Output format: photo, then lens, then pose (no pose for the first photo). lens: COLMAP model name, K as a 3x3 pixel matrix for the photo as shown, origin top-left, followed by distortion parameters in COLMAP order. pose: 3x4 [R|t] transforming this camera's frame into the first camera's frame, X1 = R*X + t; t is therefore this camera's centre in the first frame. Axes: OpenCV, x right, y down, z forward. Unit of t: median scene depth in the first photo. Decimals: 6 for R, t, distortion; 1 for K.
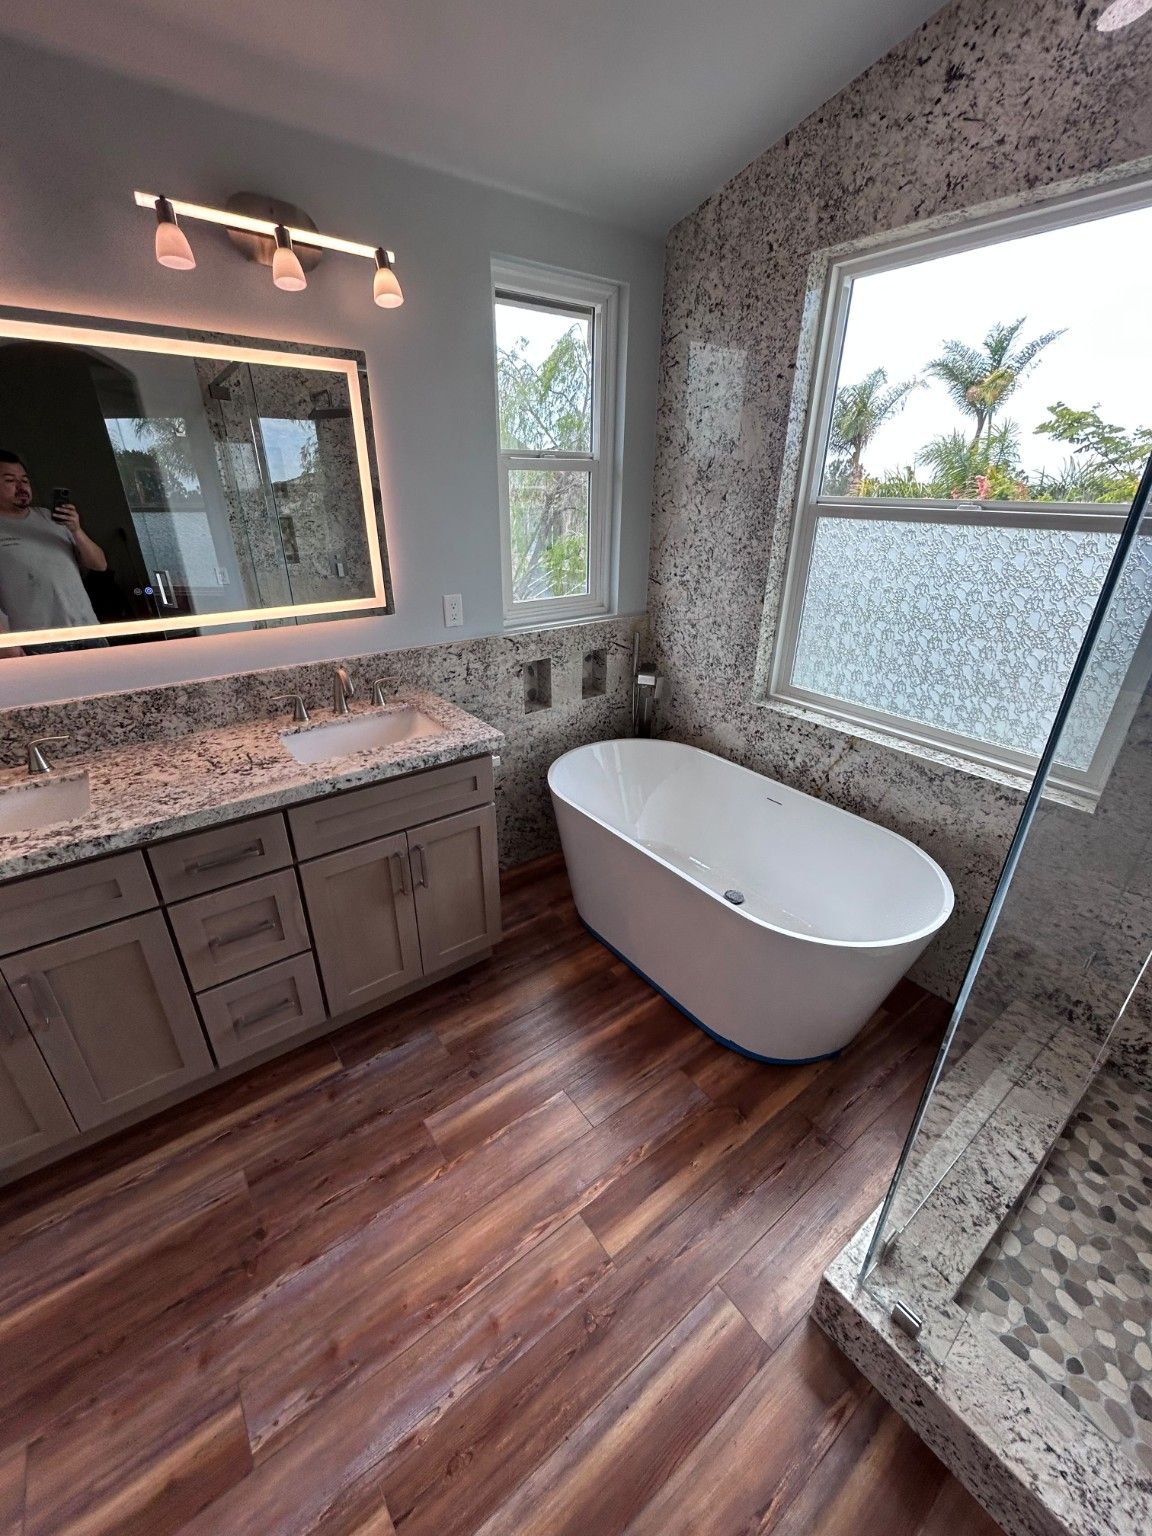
lens RADIAL K [[621.6, 0, 576.1], [0, 621.6, 764.6], [0, 0, 1]] dist [0.001327, -0.000423]
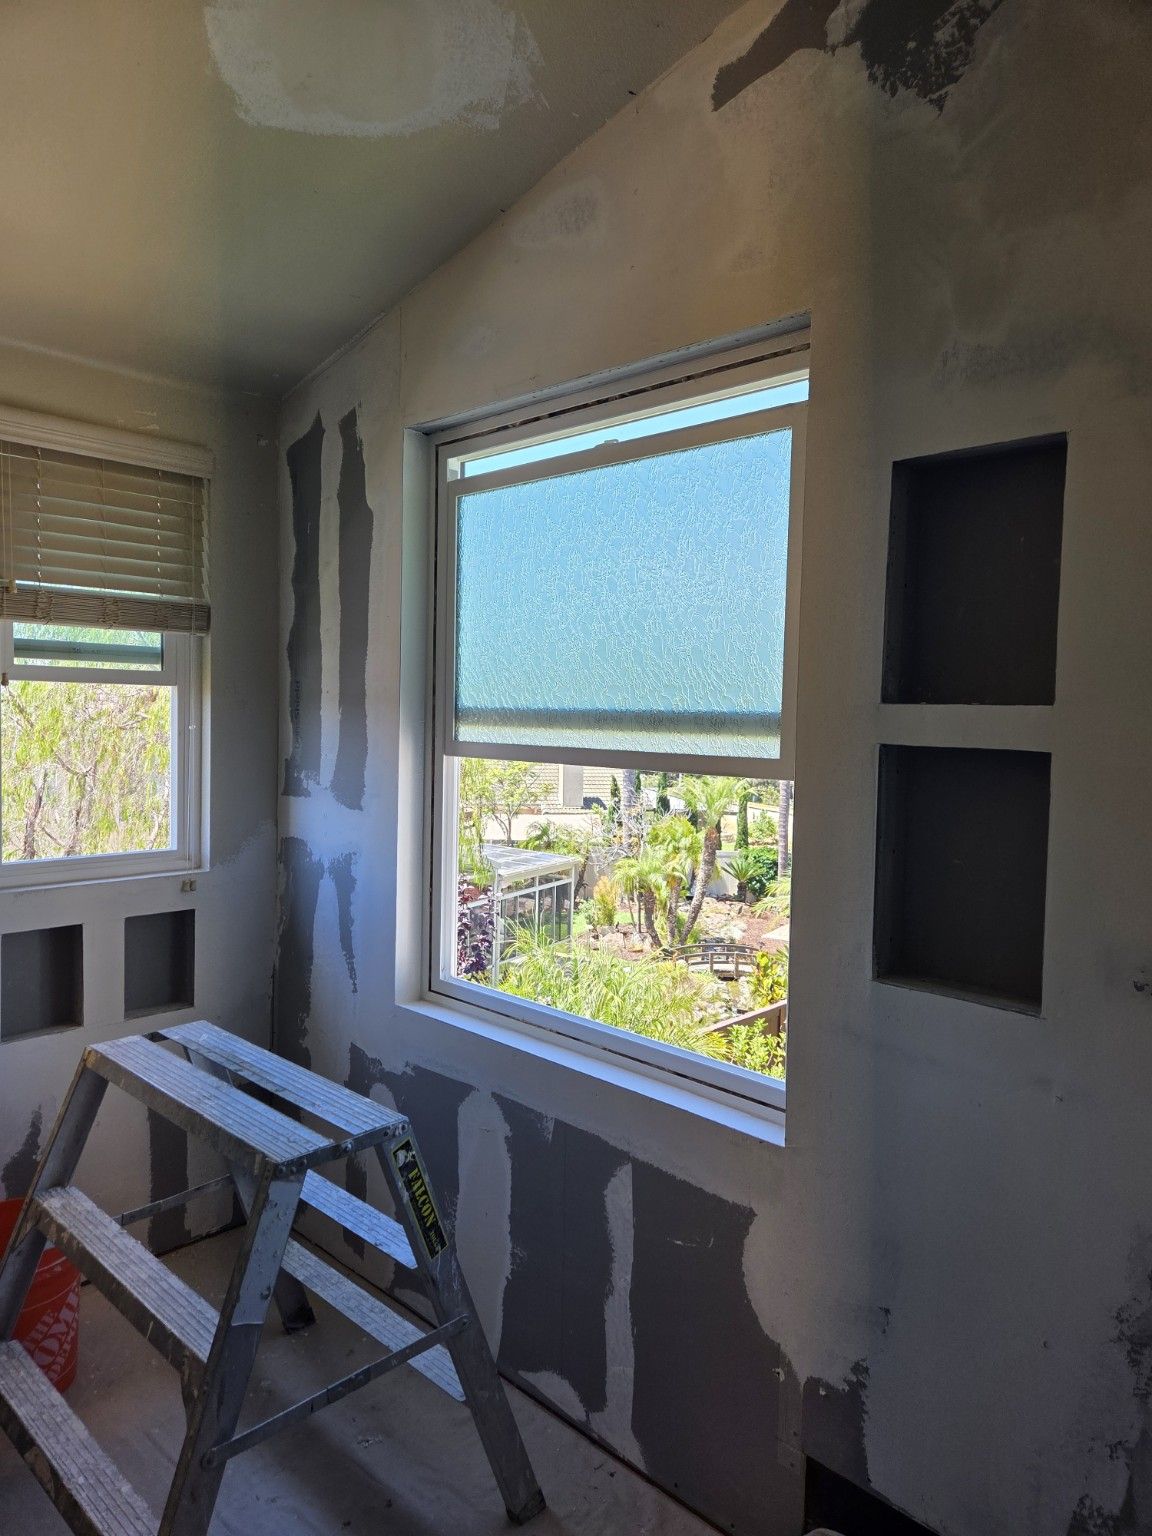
lens RADIAL K [[1029.3, 0, 559.7], [0, 1029.3, 754.0], [0, 0, 1]] dist [0.059792, -0.042395]
pose [[0.989056, 0.001132, 0.147534, 0.429702], [0.052546, 0.931698, -0.359413, 0.086155], [-0.137864, 0.363232, 0.921442, -0.150671]]
